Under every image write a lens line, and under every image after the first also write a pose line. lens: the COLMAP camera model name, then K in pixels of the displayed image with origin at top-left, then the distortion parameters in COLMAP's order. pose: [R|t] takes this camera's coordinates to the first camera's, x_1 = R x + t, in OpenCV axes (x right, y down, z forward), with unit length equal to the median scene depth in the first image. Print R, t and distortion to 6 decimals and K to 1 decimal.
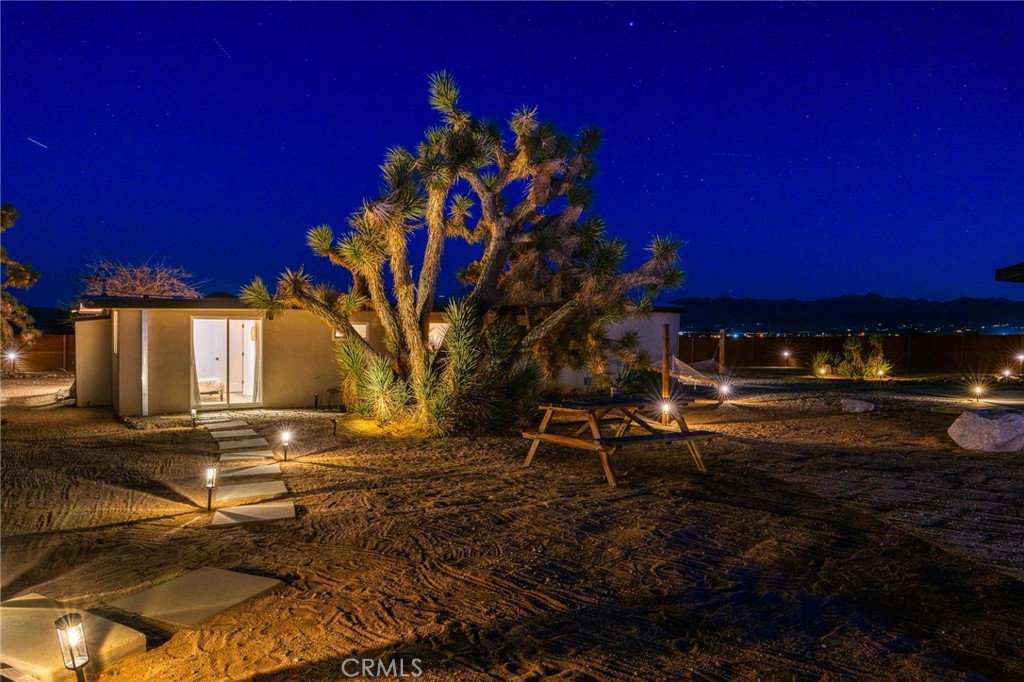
lens RADIAL K [[698.0, 0, 515.2], [0, 698.0, 346.9], [0, 0, 1]] dist [-0.002358, -0.000849]
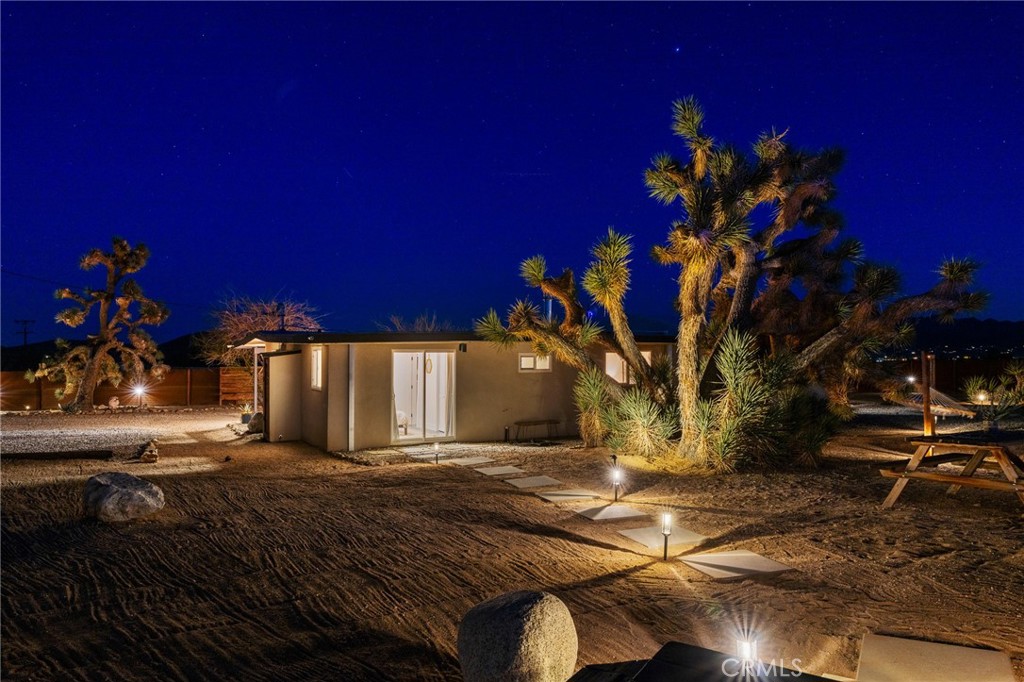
lens RADIAL K [[699.6, 0, 512.0], [0, 699.6, 341.0], [0, 0, 1]] dist [-0.001840, 0.000111]
pose [[0.997510, -0.016129, -0.068658, -0.277412], [0.012754, 0.998702, -0.049305, -0.006308], [0.069364, 0.048307, 0.996421, 0.021118]]
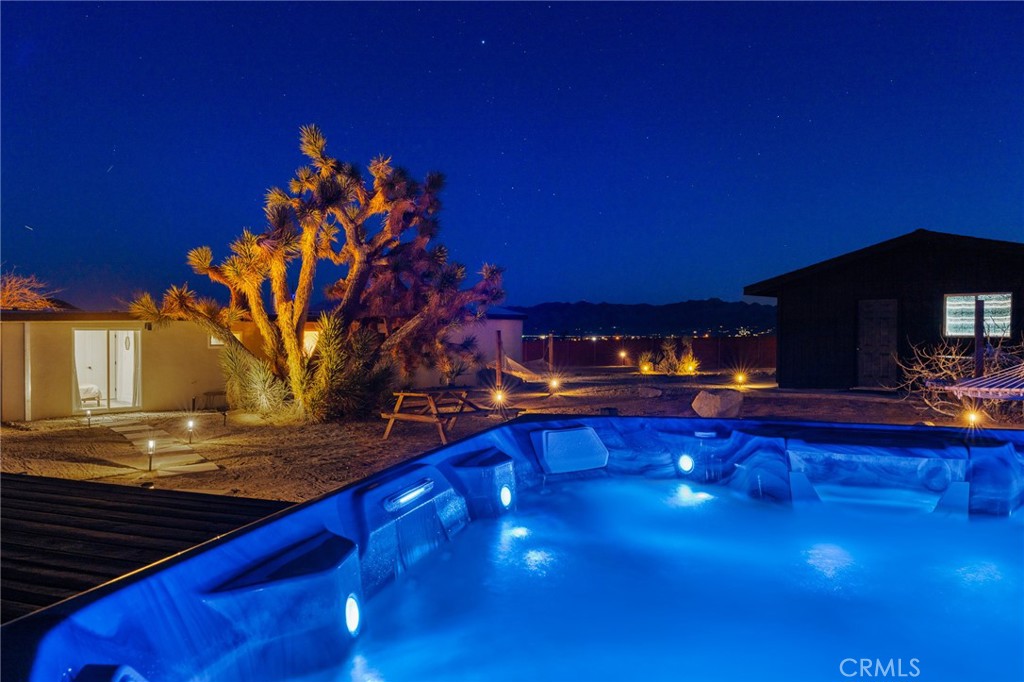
lens RADIAL K [[699.6, 0, 512.0], [0, 699.6, 341.0], [0, 0, 1]] dist [-0.001840, 0.000111]
pose [[0.982282, -0.014236, 0.186868, 0.005170], [0.017167, 0.999754, -0.014075, 0.004253], [-0.186622, 0.017033, 0.982284, -0.241878]]
